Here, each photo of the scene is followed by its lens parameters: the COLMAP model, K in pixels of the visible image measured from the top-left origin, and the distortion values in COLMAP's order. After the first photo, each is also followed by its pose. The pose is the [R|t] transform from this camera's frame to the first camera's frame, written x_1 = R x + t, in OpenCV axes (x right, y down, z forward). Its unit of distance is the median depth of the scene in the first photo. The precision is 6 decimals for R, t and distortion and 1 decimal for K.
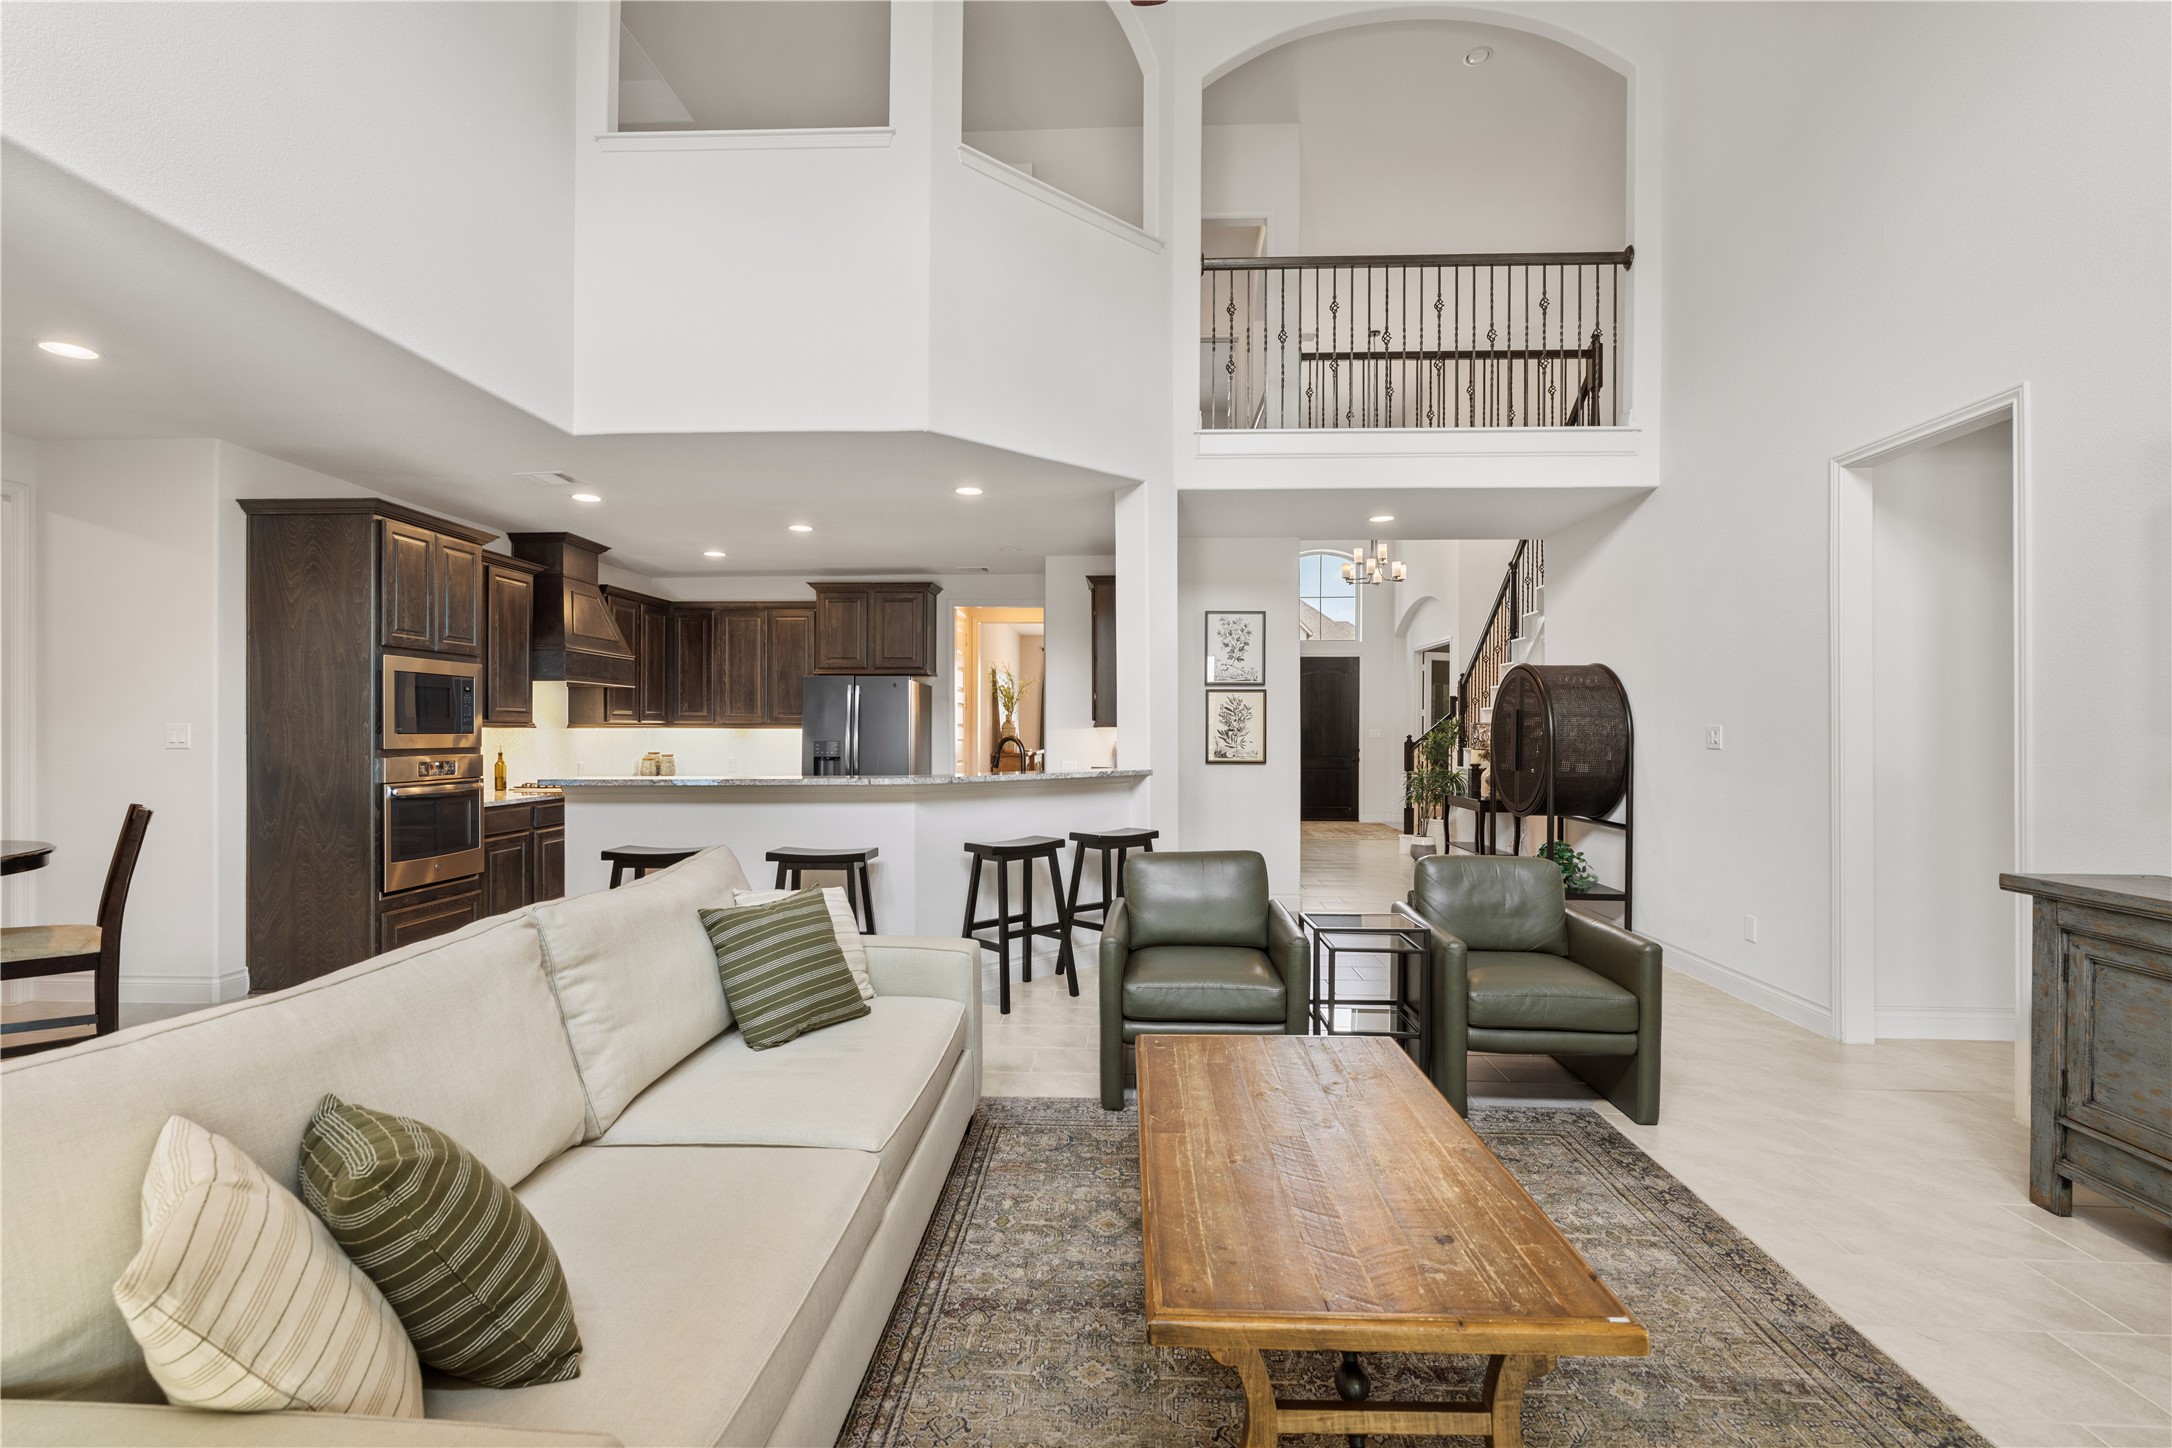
lens RADIAL K [[980.1, 0, 1089.9], [0, 980.1, 727.9], [0, 0, 1]] dist [-0.005048, 0.001234]
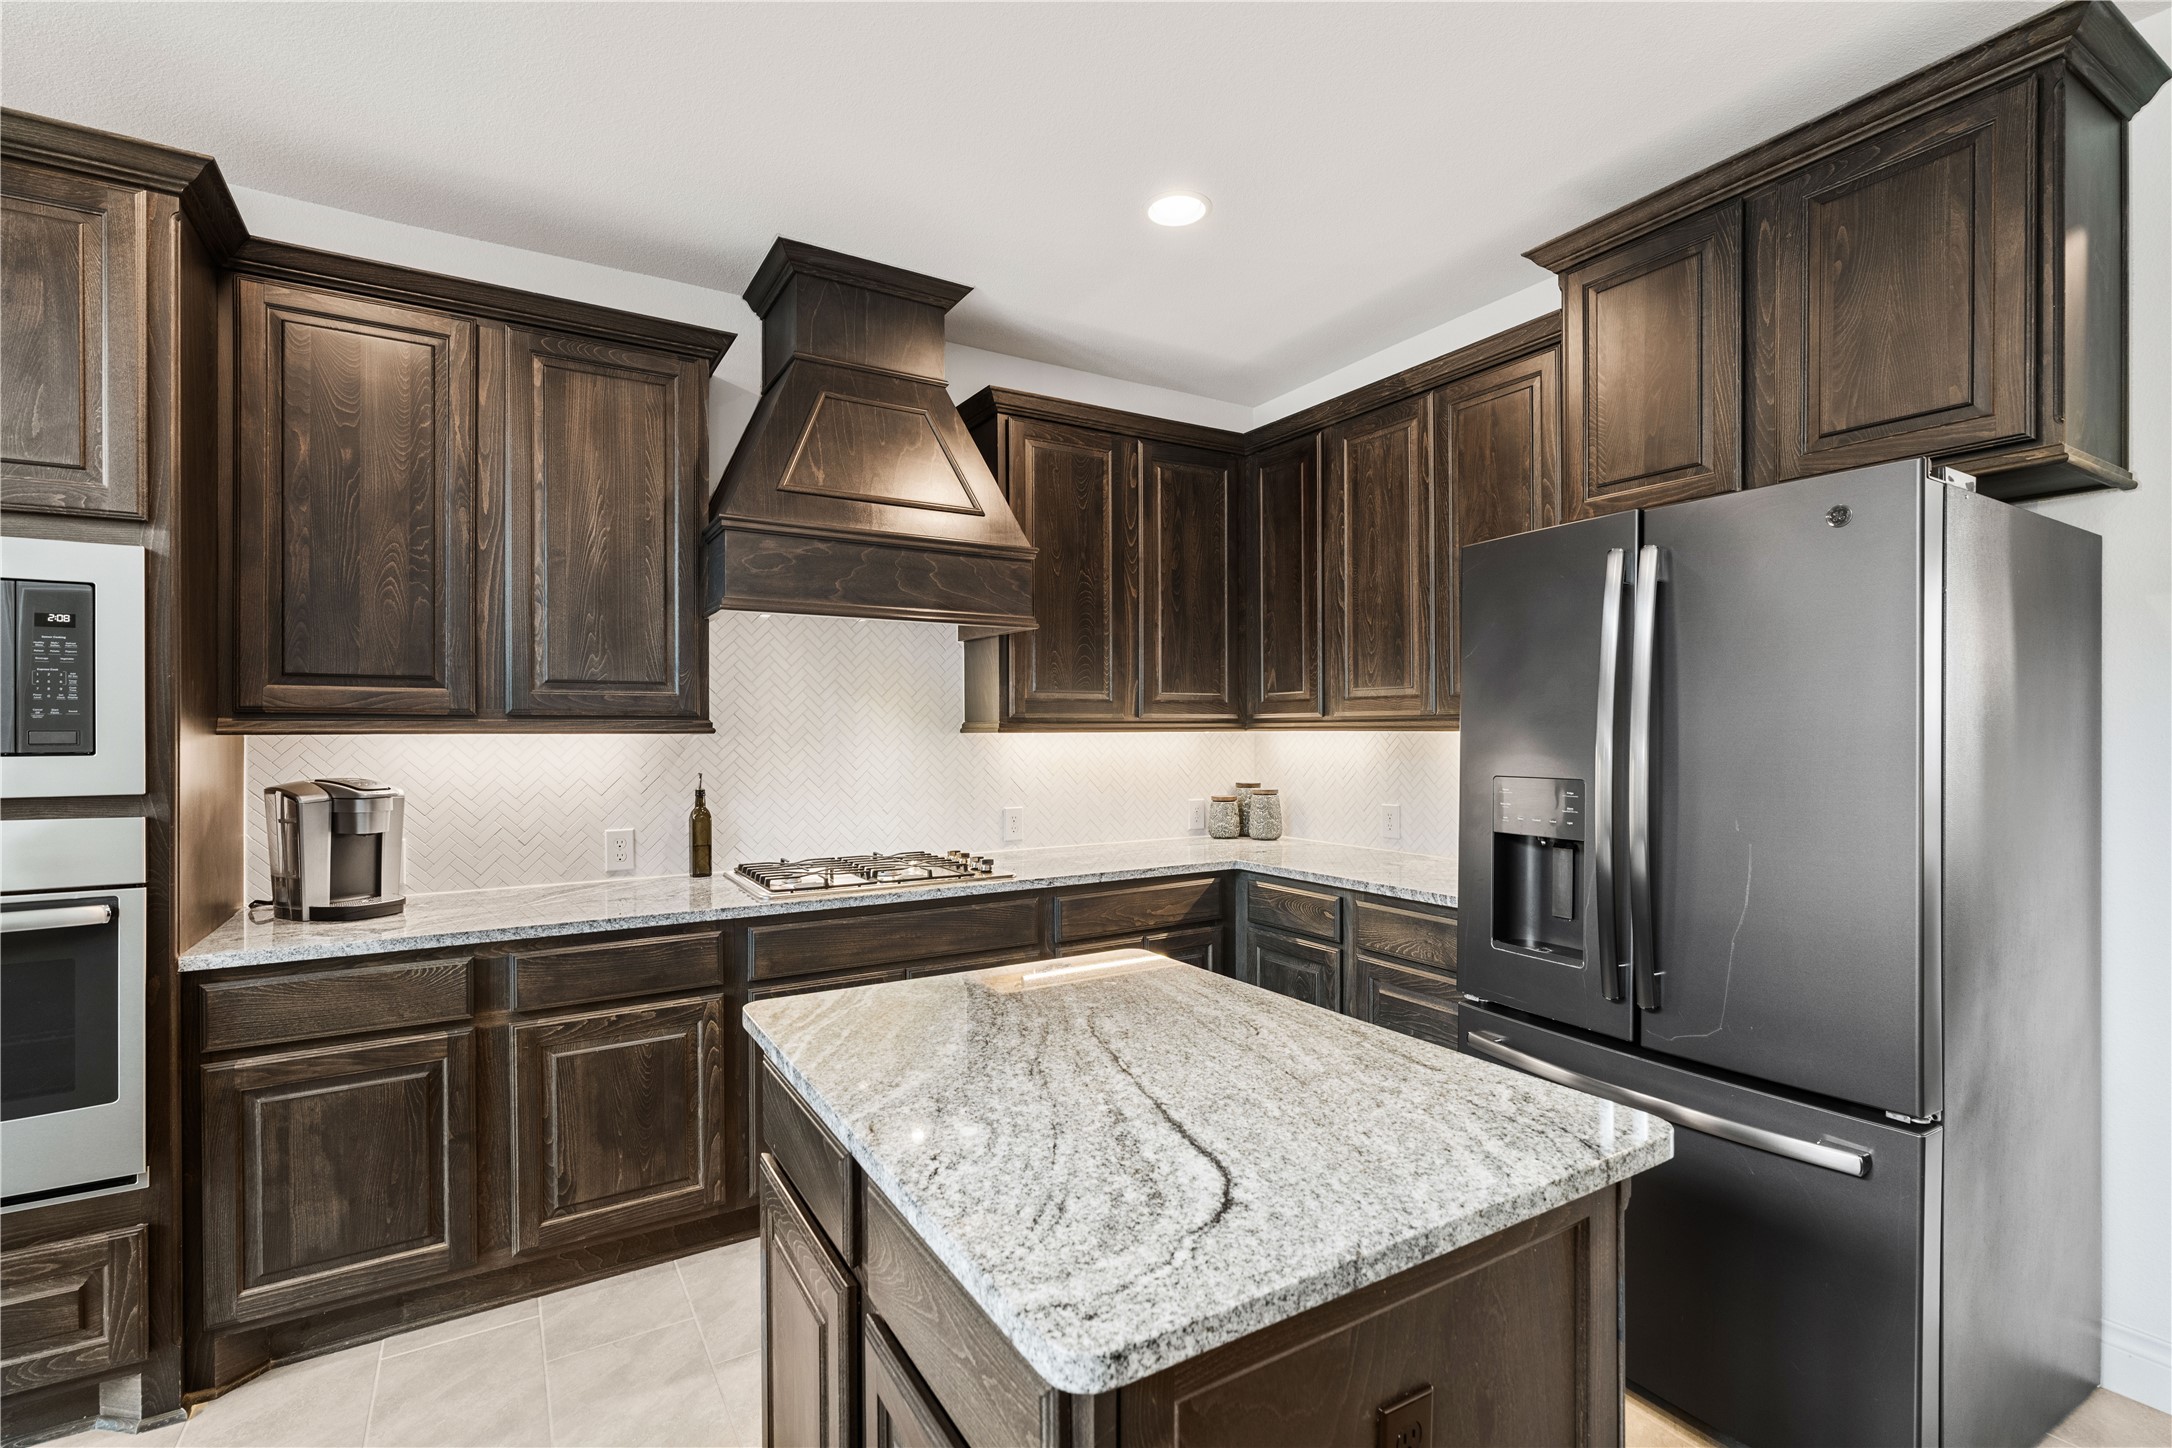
lens RADIAL K [[980.1, 0, 1095.9], [0, 980.1, 732.0], [0, 0, 1]] dist [-0.005048, 0.001234]
pose [[0.559469, -0.003945, -0.828842, -0.131943], [0.007086, 0.999975, 0.000024, 0.000504], [0.828821, -0.005886, 0.559483, 0.855270]]
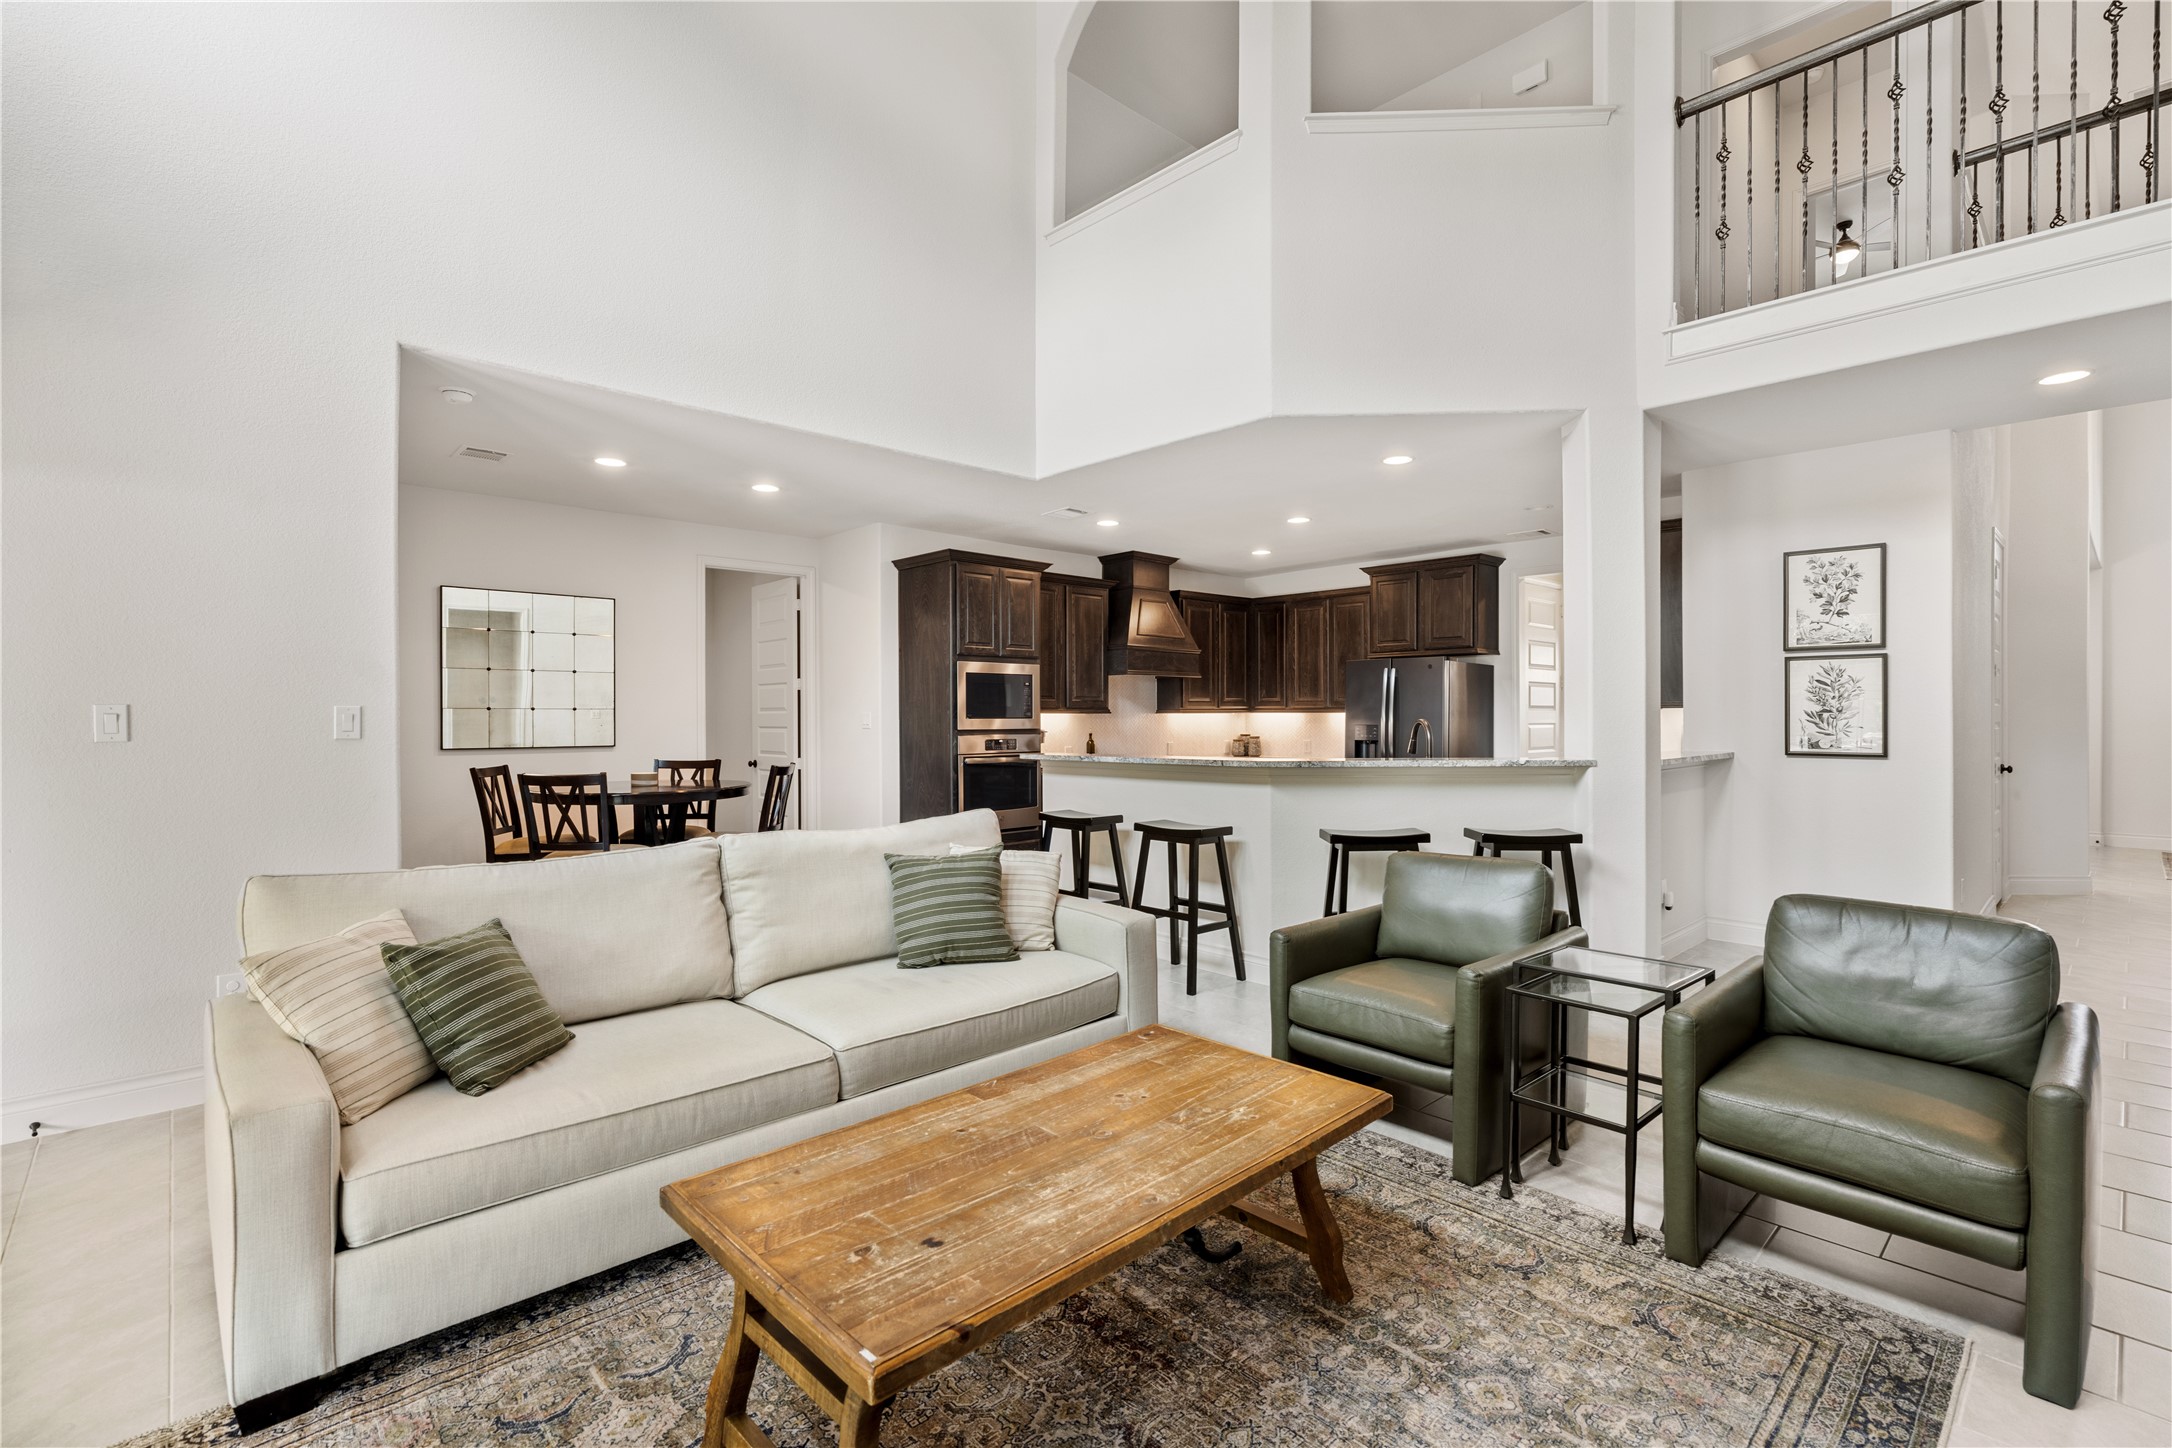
lens RADIAL K [[980.1, 0, 1095.0], [0, 980.1, 718.7], [0, 0, 1]] dist [-0.005048, 0.001234]
pose [[0.719394, -0.001685, -0.694600, 0.259686], [0.006673, 0.999968, 0.004486, 0.000887], [0.694570, -0.007862, 0.719382, 0.095489]]
